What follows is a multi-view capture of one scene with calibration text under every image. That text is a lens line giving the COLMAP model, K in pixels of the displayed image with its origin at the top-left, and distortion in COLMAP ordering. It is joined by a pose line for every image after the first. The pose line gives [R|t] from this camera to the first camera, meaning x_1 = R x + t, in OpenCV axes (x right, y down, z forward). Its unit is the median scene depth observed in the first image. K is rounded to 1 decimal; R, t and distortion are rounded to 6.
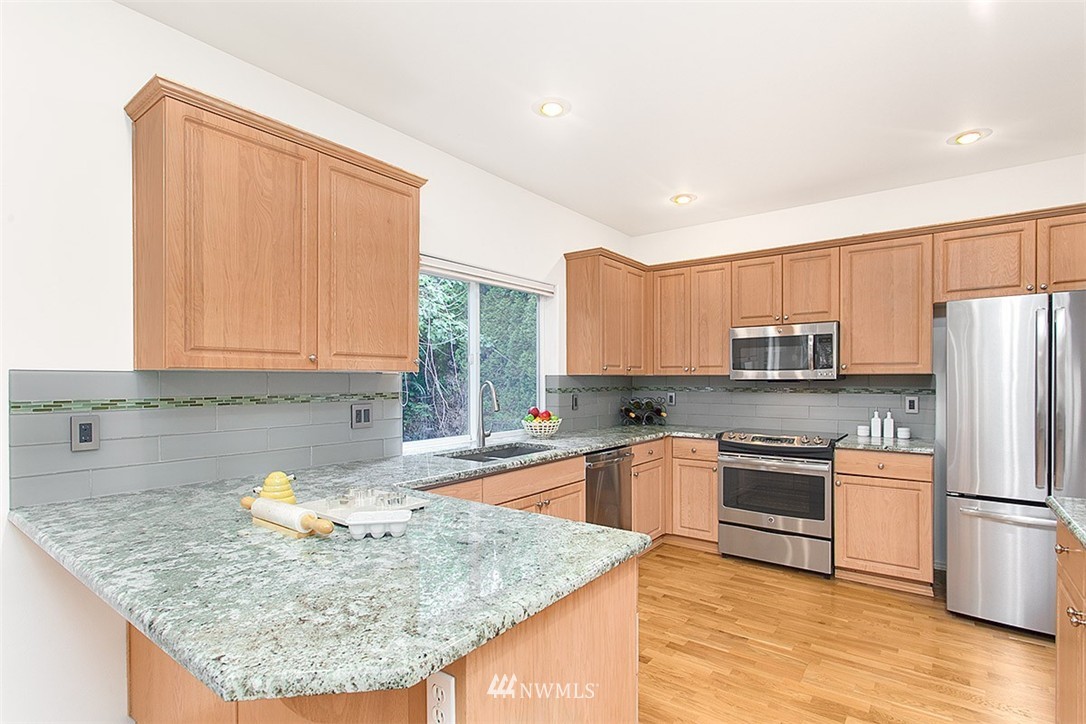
lens RADIAL K [[522.3, 0, 549.8], [0, 522.3, 381.1], [0, 0, 1]] dist [0.002836, 0.001575]
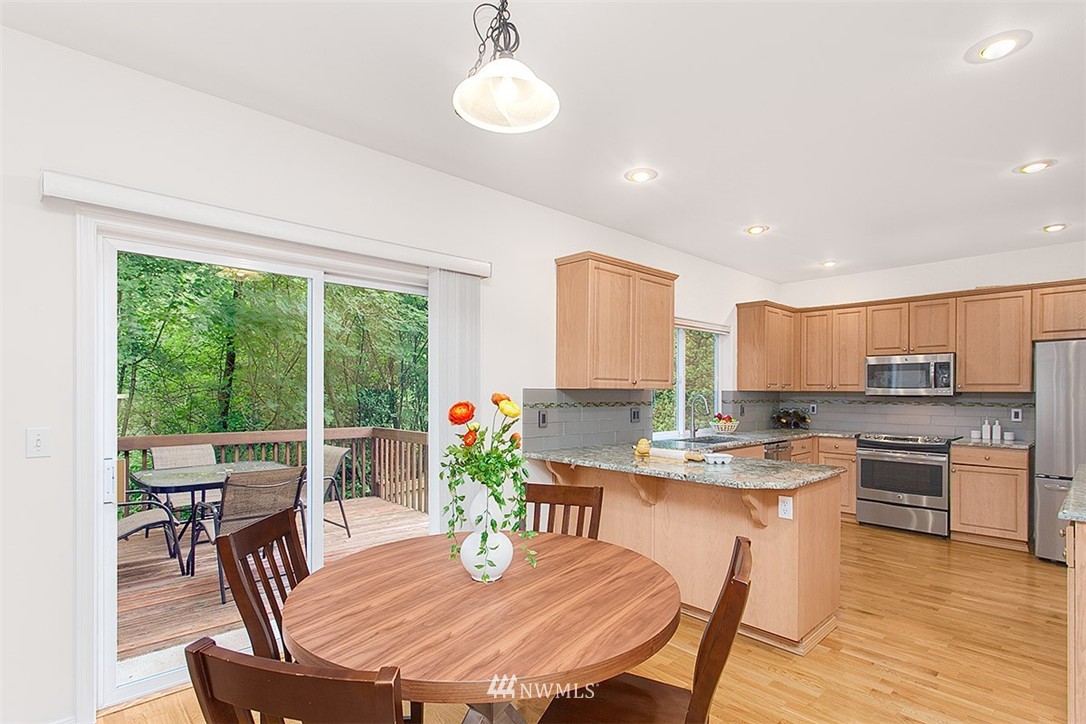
lens RADIAL K [[522.3, 0, 550.5], [0, 522.3, 390.5], [0, 0, 1]] dist [0.002836, 0.001575]
pose [[0.985330, 0.007112, -0.170513, -0.249512], [-0.007927, 0.999960, -0.004099, -0.002248], [0.170477, 0.005391, 0.985347, -0.516699]]
